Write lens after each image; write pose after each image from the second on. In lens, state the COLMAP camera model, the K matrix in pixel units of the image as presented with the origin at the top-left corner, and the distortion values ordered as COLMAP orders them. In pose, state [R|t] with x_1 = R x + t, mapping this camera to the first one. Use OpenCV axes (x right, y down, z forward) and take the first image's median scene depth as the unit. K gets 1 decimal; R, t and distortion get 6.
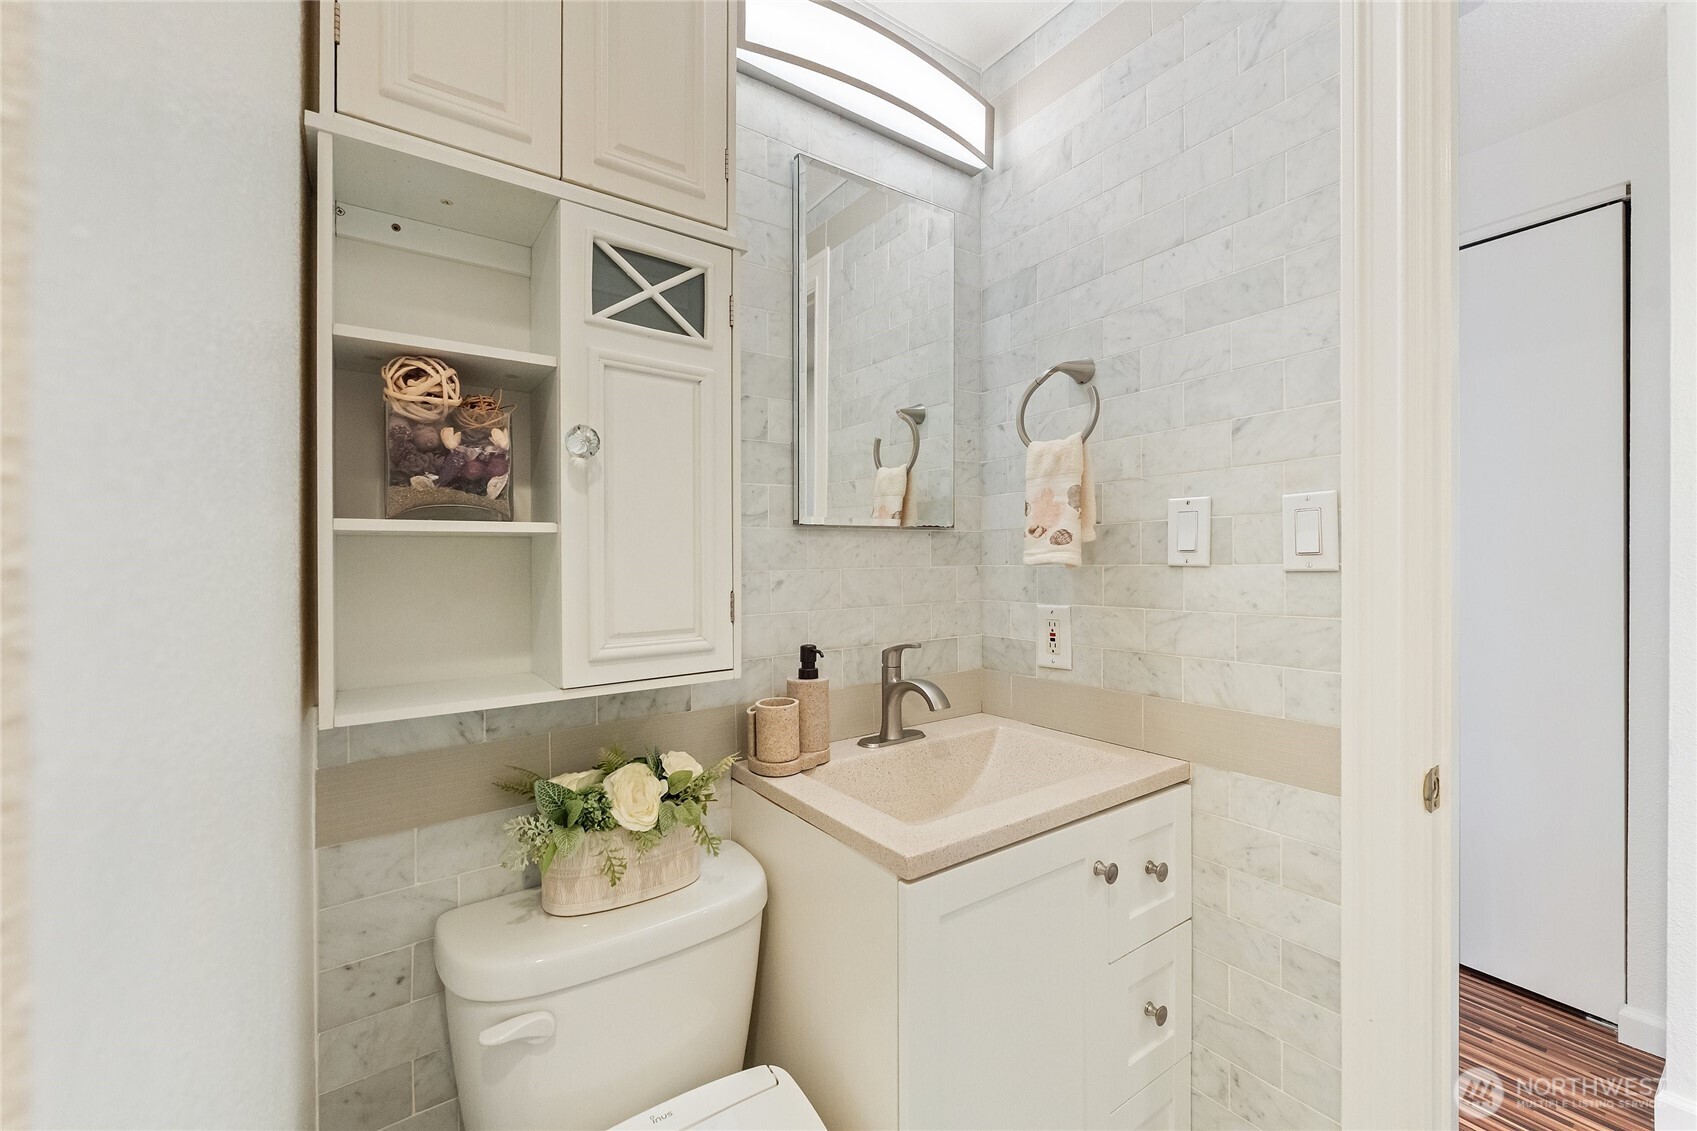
lens RADIAL K [[677.6, 0, 853.9], [0, 677.6, 560.5], [0, 0, 1]] dist [-0.001745, -0.000081]
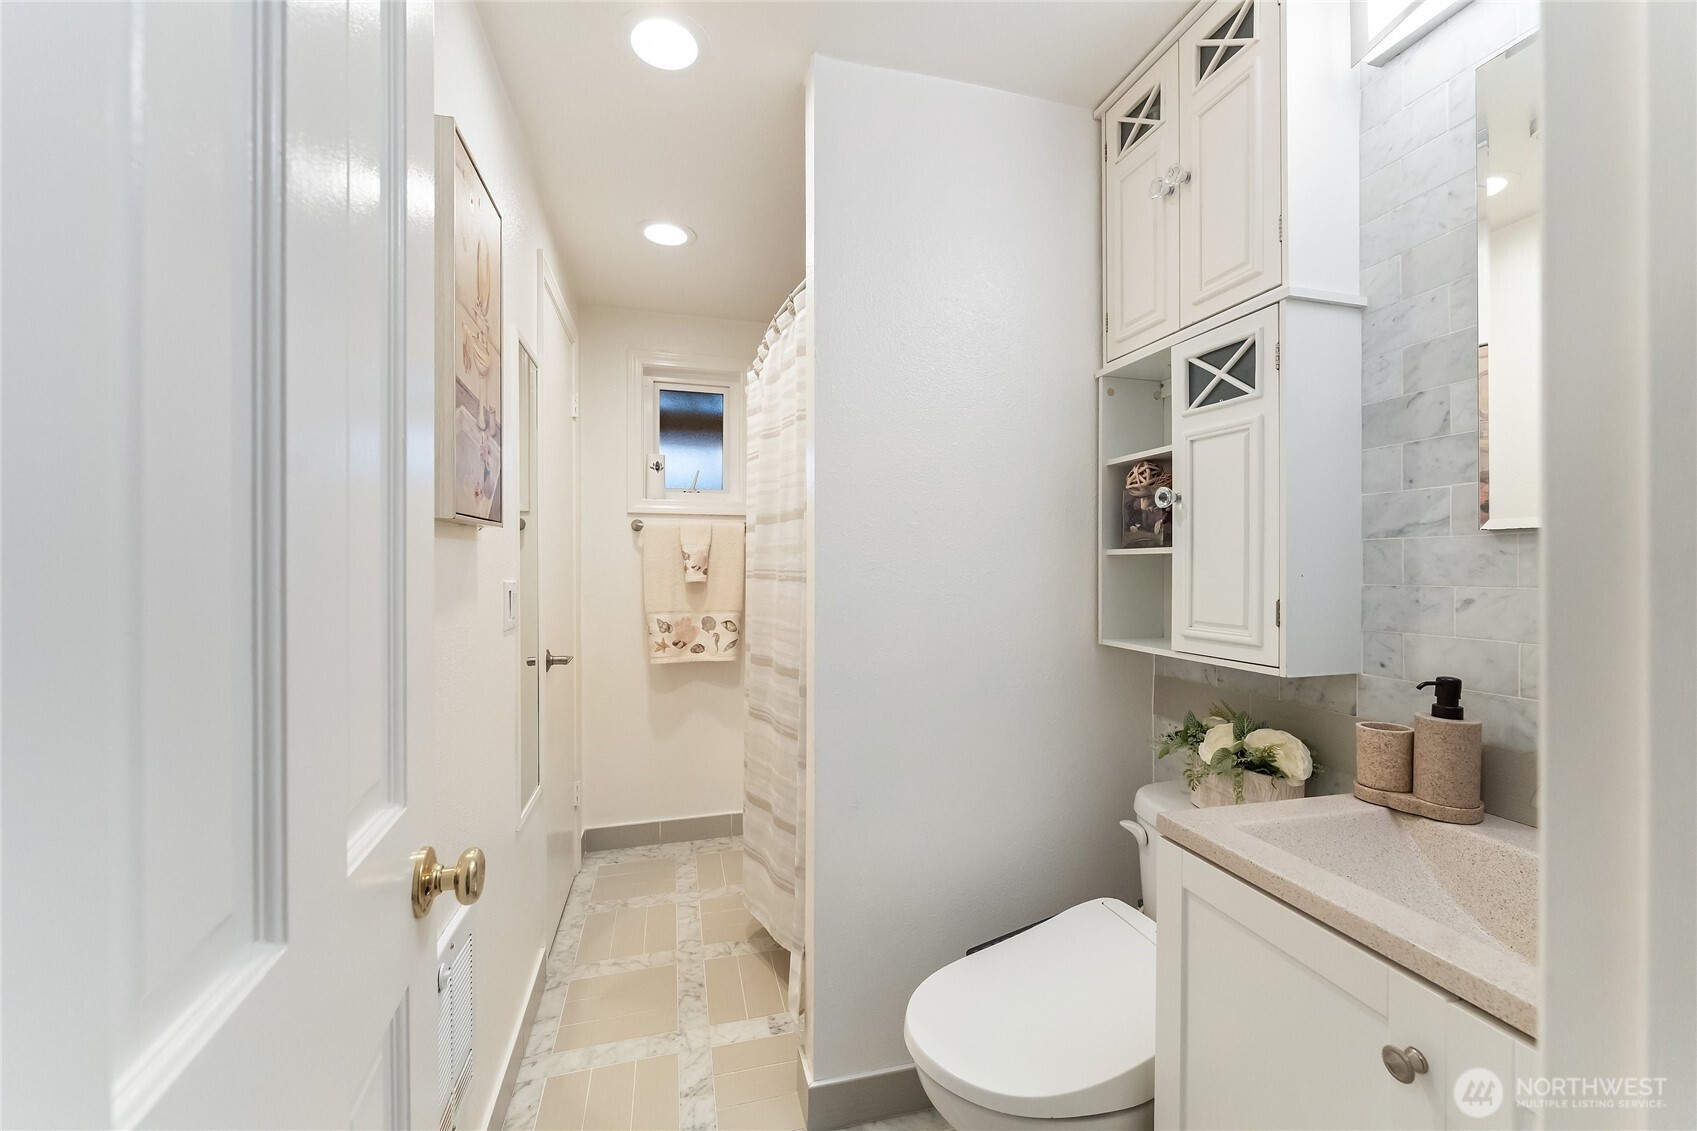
lens RADIAL K [[677.6, 0, 850.7], [0, 677.6, 562.0], [0, 0, 1]] dist [-0.001745, -0.000081]
pose [[-0.339931, 0.006075, -0.940431, 1.188205], [0.000806, 0.999981, 0.006168, -0.027300], [0.940450, 0.001339, -0.339929, 0.731749]]
